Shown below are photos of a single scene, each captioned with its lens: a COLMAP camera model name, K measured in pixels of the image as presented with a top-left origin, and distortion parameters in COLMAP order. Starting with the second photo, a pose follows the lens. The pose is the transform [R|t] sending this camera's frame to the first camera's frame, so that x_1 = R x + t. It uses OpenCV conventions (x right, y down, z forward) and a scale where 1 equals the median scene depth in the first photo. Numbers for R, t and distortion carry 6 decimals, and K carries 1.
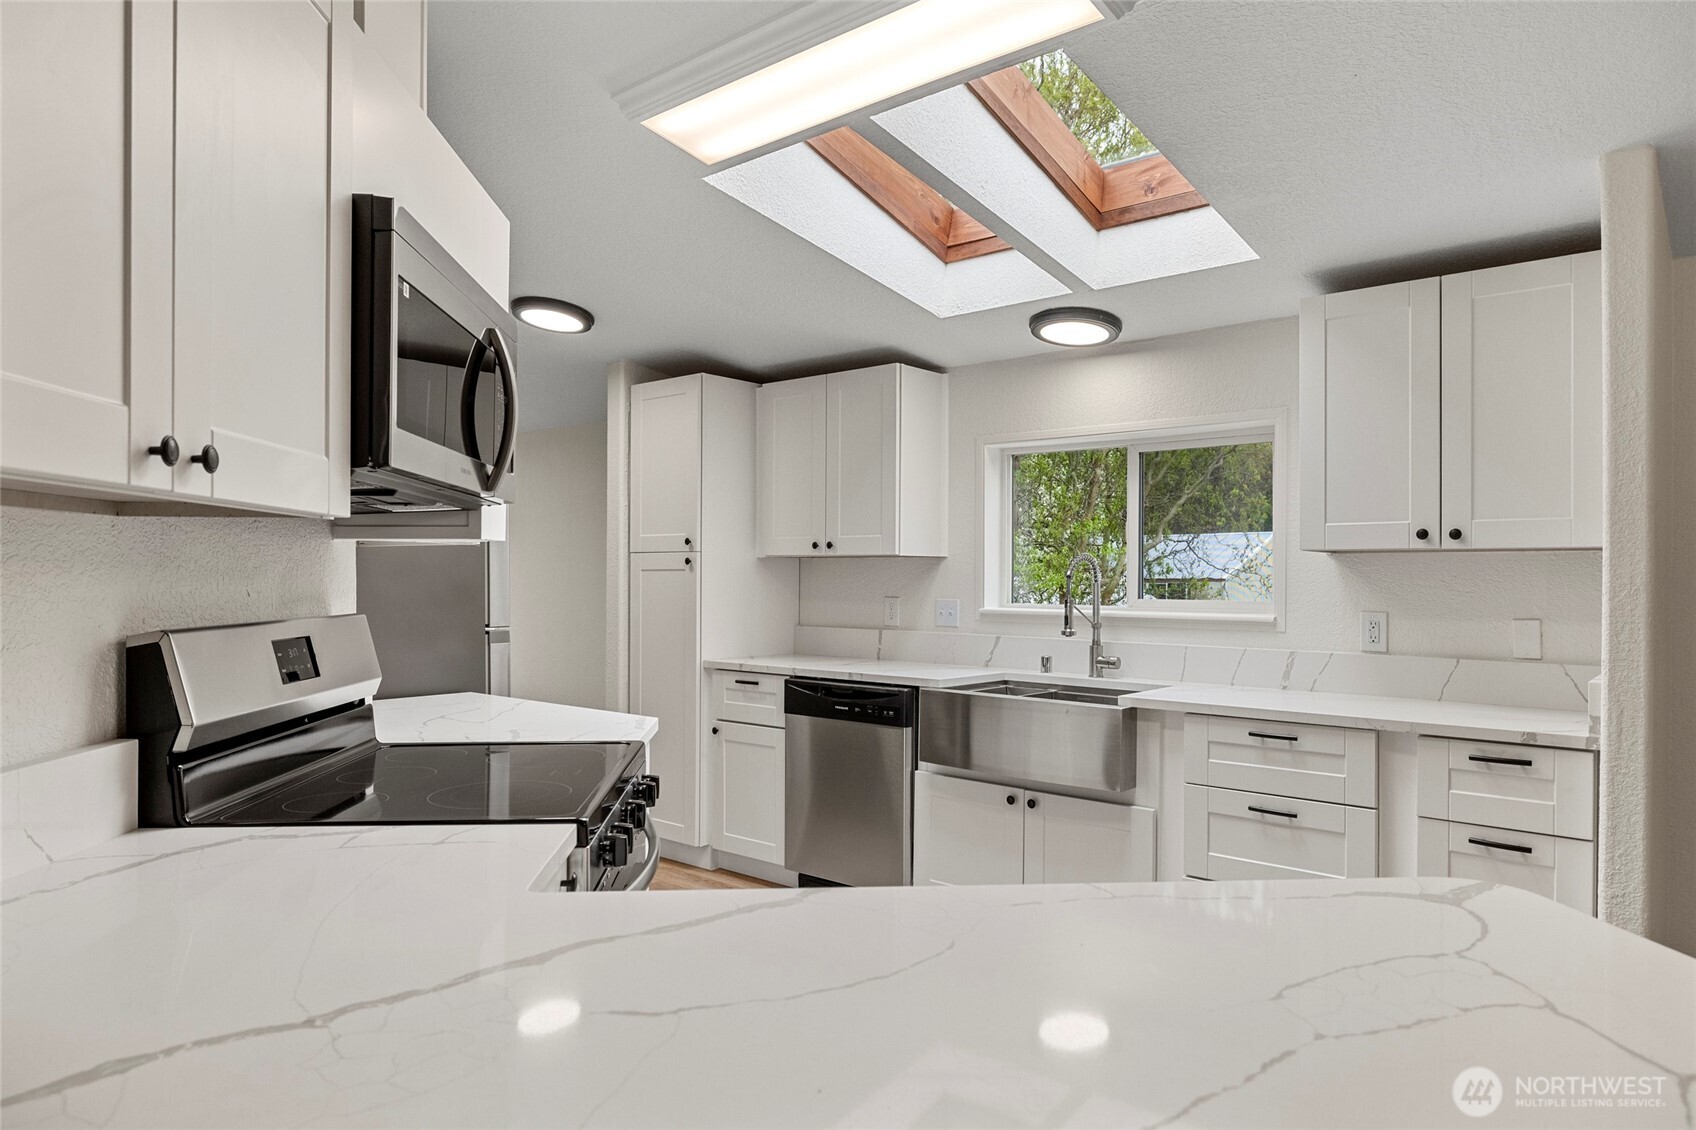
lens RADIAL K [[1060.0, 0, 841.3], [0, 1060.0, 578.4], [0, 0, 1]] dist [0.001917, -0.001848]
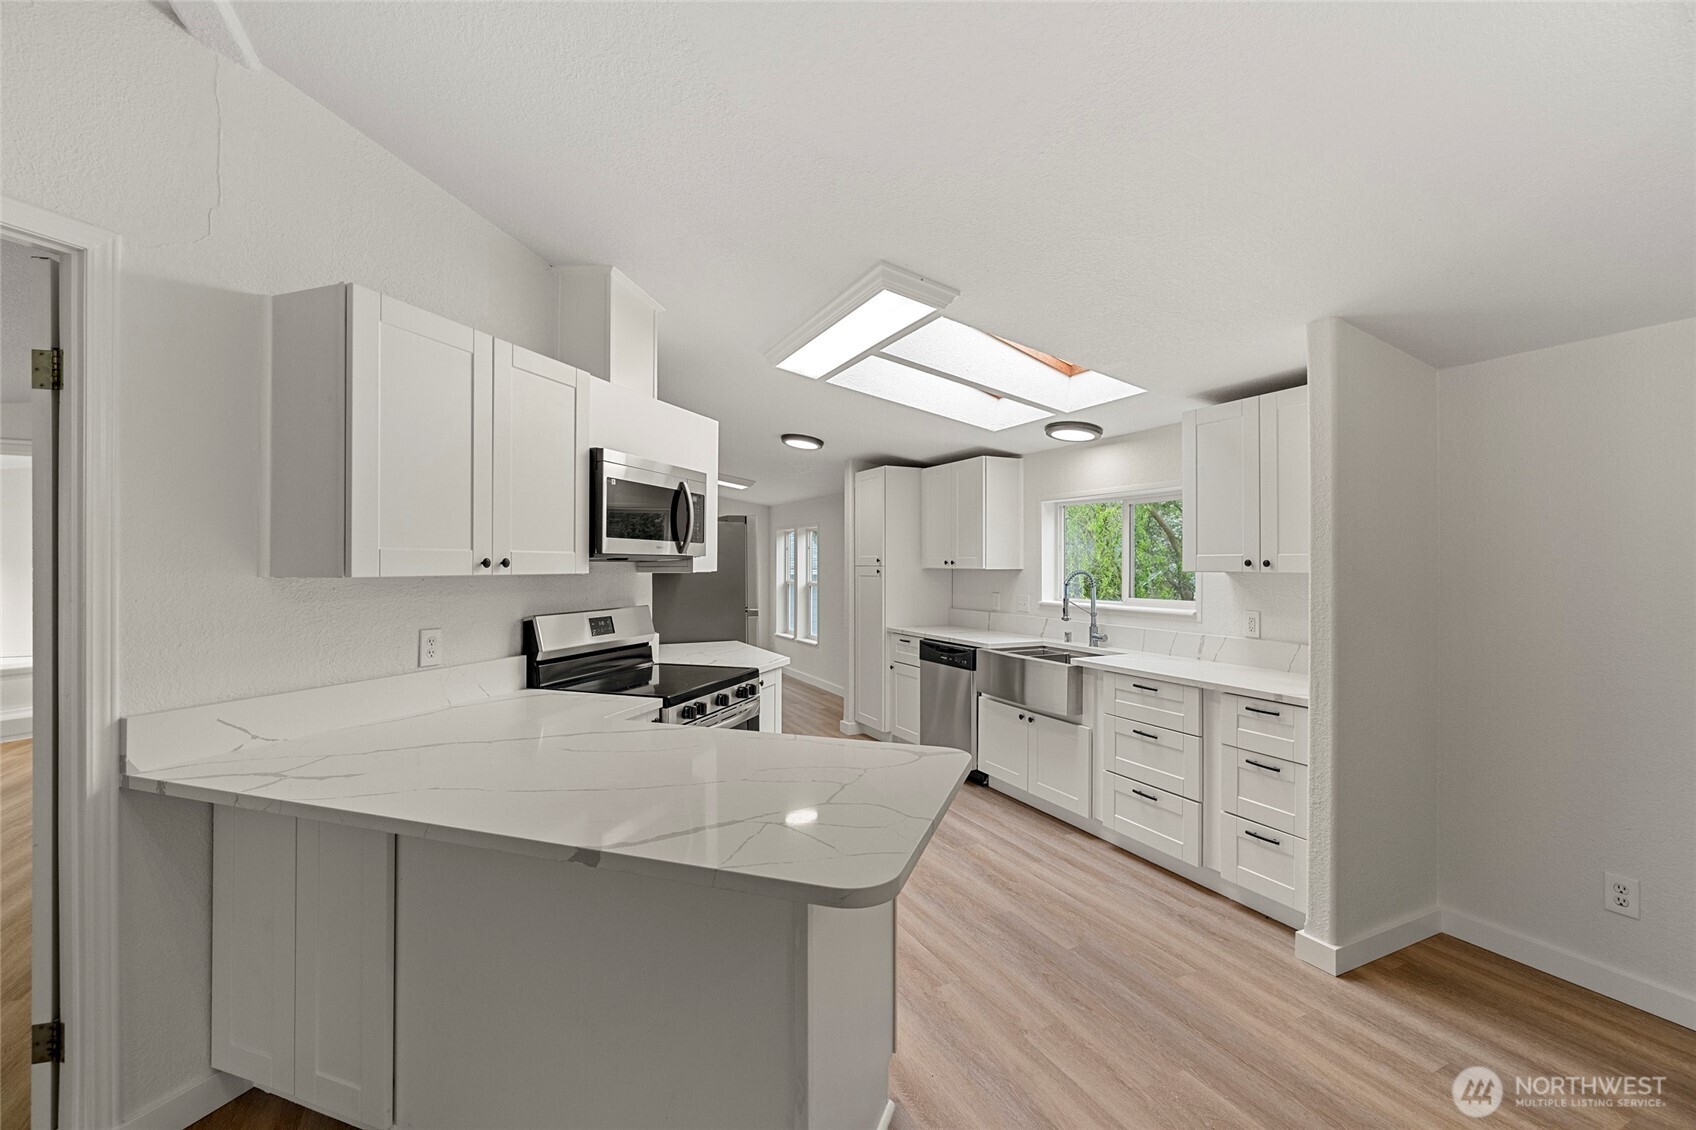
lens RADIAL K [[712.7, 0, 844.3], [0, 712.7, 556.2], [0, 0, 1]] dist [0.002578, -0.000469]
pose [[0.919817, -0.007746, -0.392270, 0.352038], [0.002561, 0.999902, -0.013739, -0.032795], [0.392338, 0.011633, 0.919747, -0.159235]]
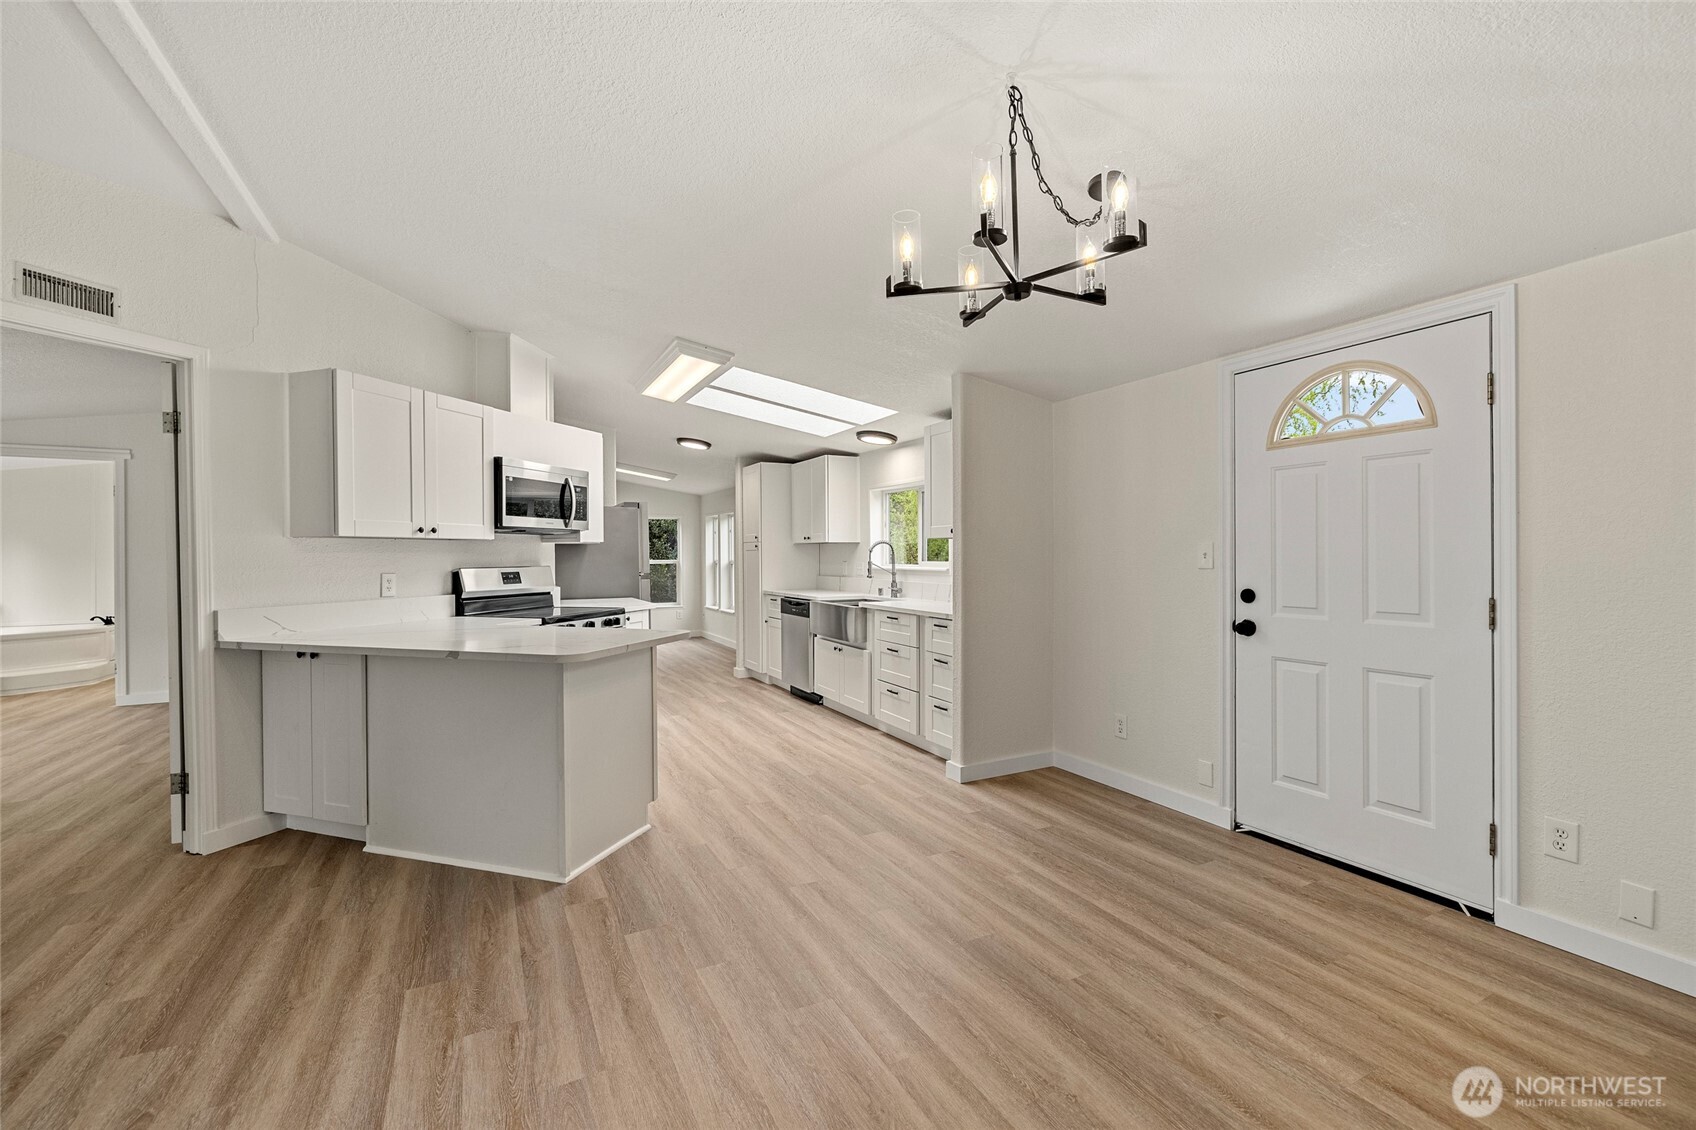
lens RADIAL K [[712.7, 0, 843.1], [0, 712.7, 557.6], [0, 0, 1]] dist [0.002578, -0.000469]
pose [[0.926362, -0.009830, -0.376506, 0.769311], [0.011482, 0.999932, 0.002145, 0.008573], [0.376460, -0.006311, 0.926412, -0.431197]]
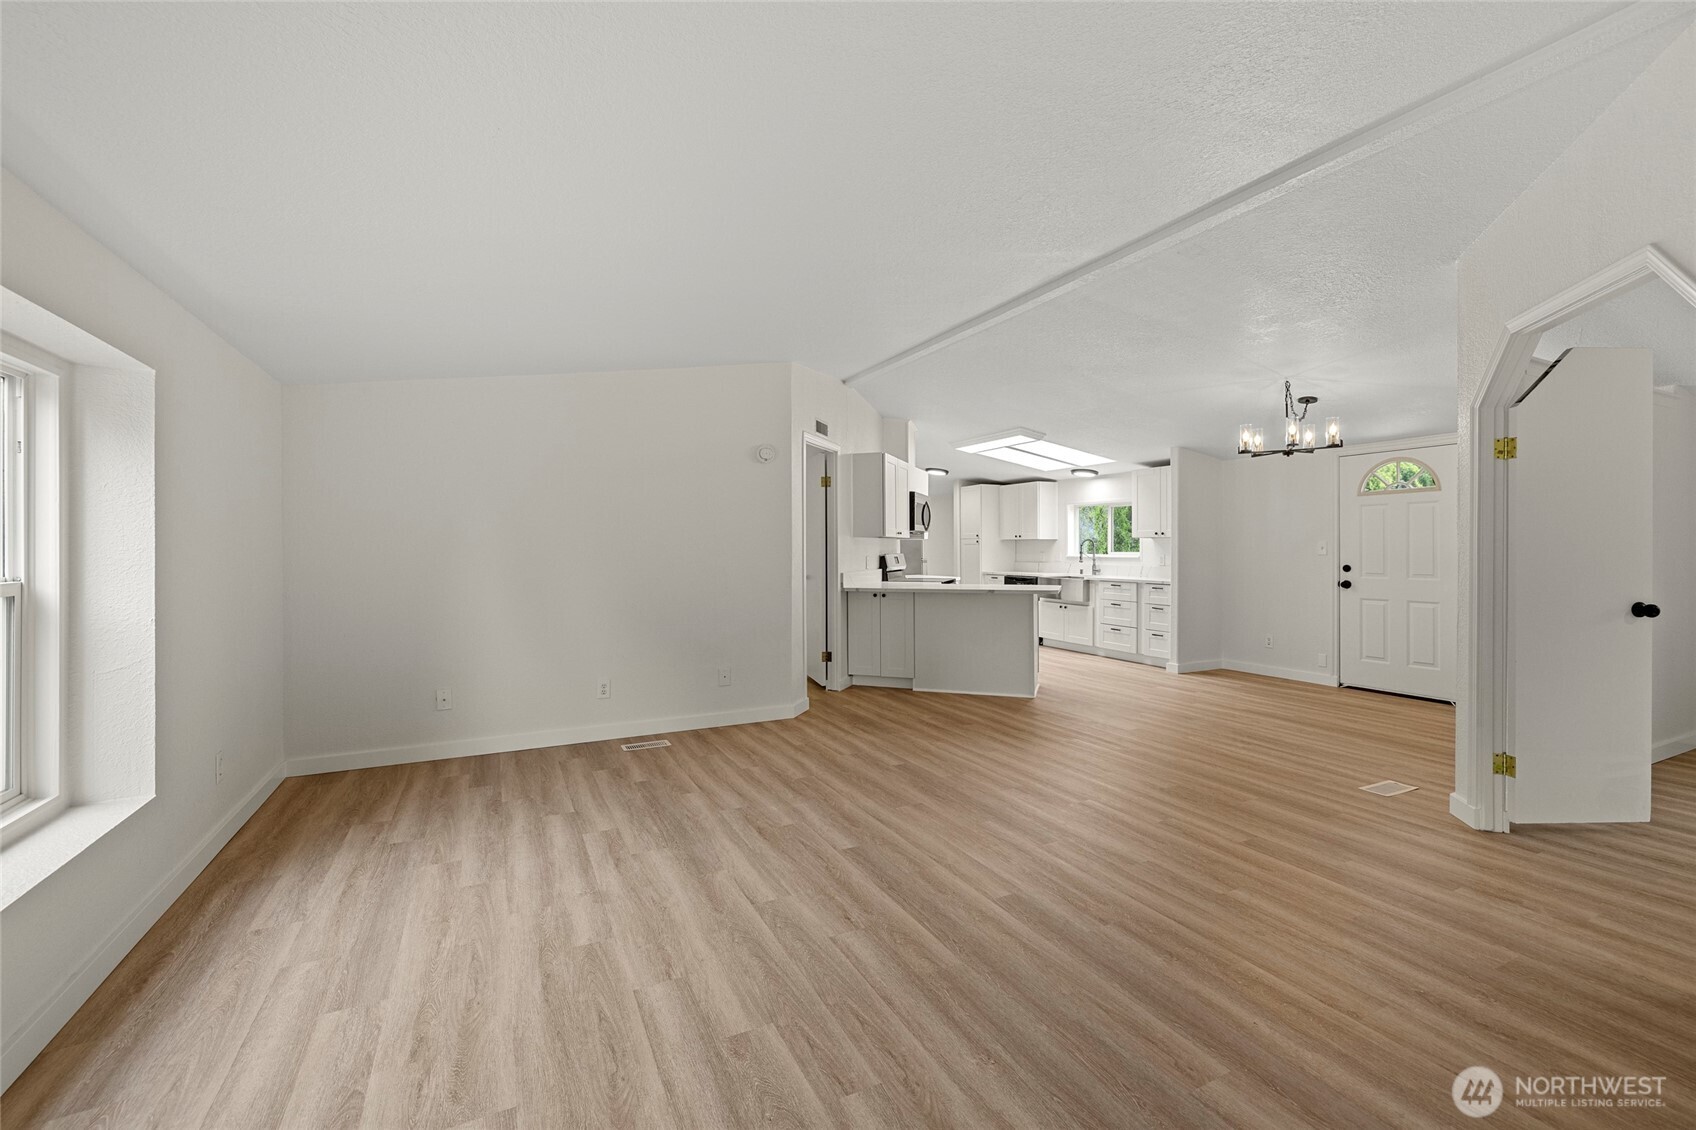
lens RADIAL K [[712.7, 0, 840.7], [0, 712.7, 546.6], [0, 0, 1]] dist [0.002578, -0.000469]
pose [[0.919371, -0.007919, -0.393312, 0.435652], [0.006732, 0.999968, -0.004398, 0.008467], [0.393334, 0.001395, 0.919395, -1.570150]]
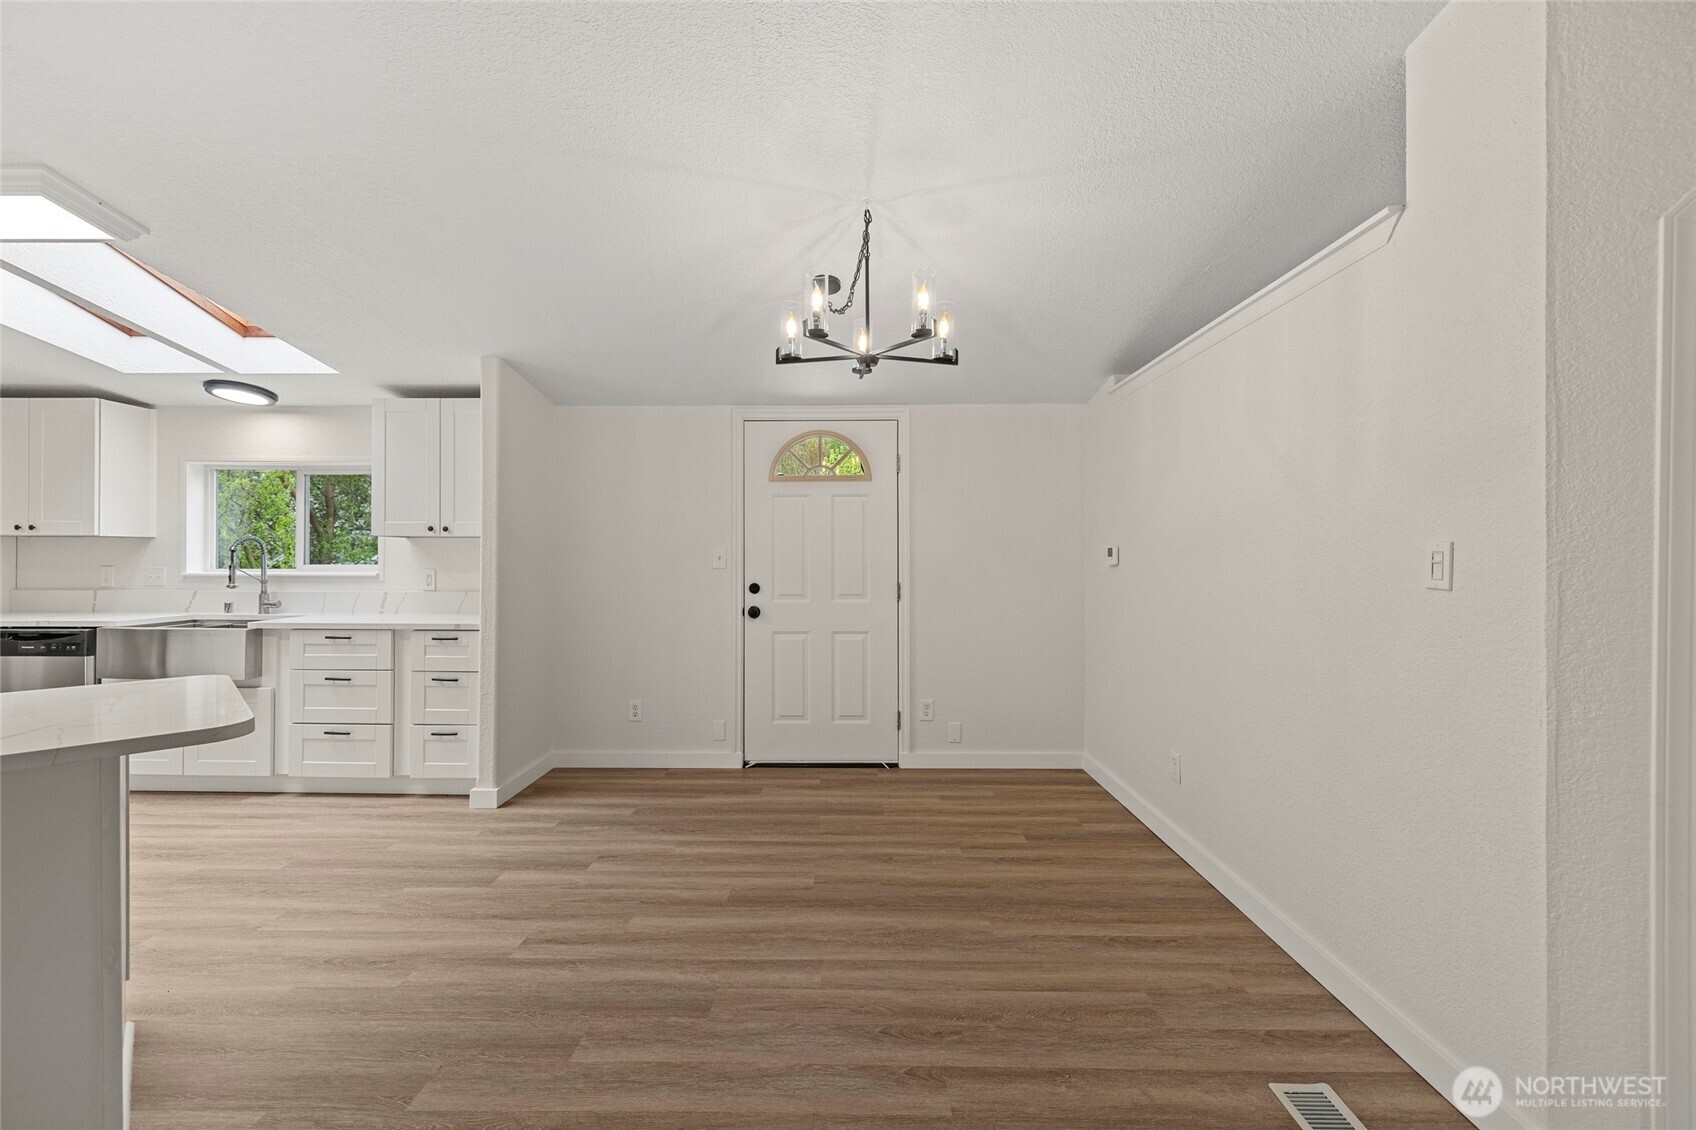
lens RADIAL K [[712.7, 0, 842.3], [0, 712.7, 551.9], [0, 0, 1]] dist [0.002578, -0.000469]
pose [[0.766620, -0.001770, 0.642099, 0.242093], [0.003562, 0.999993, -0.001495, 0.005410], [-0.642091, 0.003433, 0.766621, -0.424342]]
